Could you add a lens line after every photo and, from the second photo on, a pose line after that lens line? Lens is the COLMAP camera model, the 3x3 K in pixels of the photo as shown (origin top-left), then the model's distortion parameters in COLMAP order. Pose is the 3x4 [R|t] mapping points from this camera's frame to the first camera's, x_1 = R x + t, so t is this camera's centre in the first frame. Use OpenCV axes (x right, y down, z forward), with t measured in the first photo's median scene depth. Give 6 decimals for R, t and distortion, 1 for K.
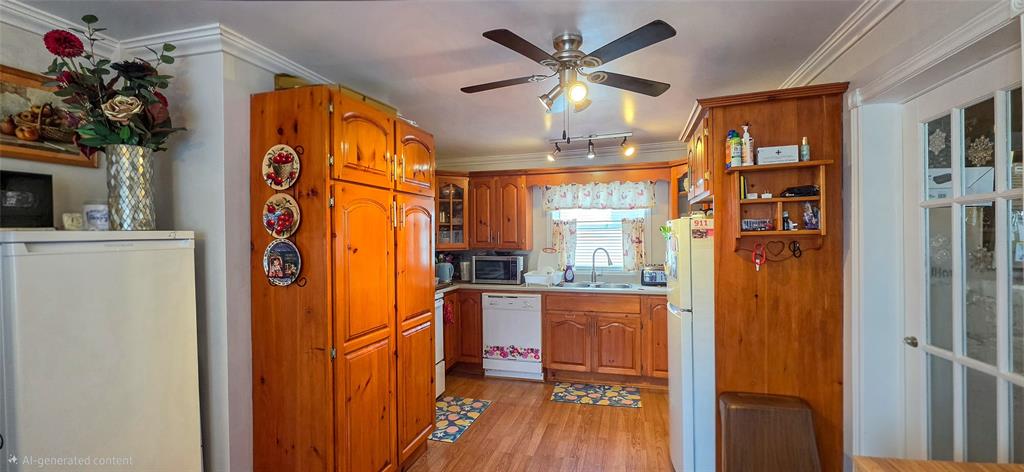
lens RADIAL K [[412.8, 0, 511.1], [0, 412.8, 237.2], [0, 0, 1]] dist [0.001384, 0.000009]
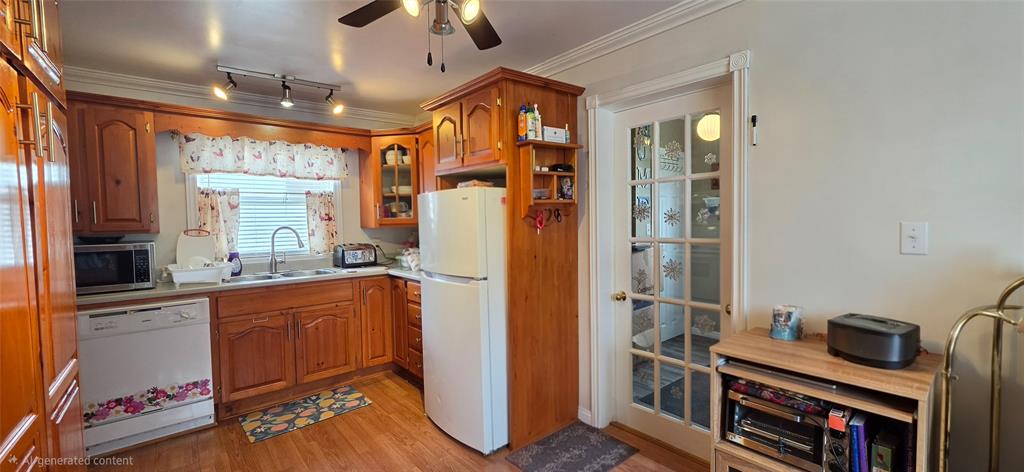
lens RADIAL K [[412.8, 0, 513.8], [0, 412.8, 236.7], [0, 0, 1]] dist [0.001384, 0.000009]
pose [[0.551173, -0.036503, 0.833592, -0.212289], [0.012659, 0.999293, 0.035389, 0.024835], [-0.834295, -0.008953, 0.551246, 0.228811]]
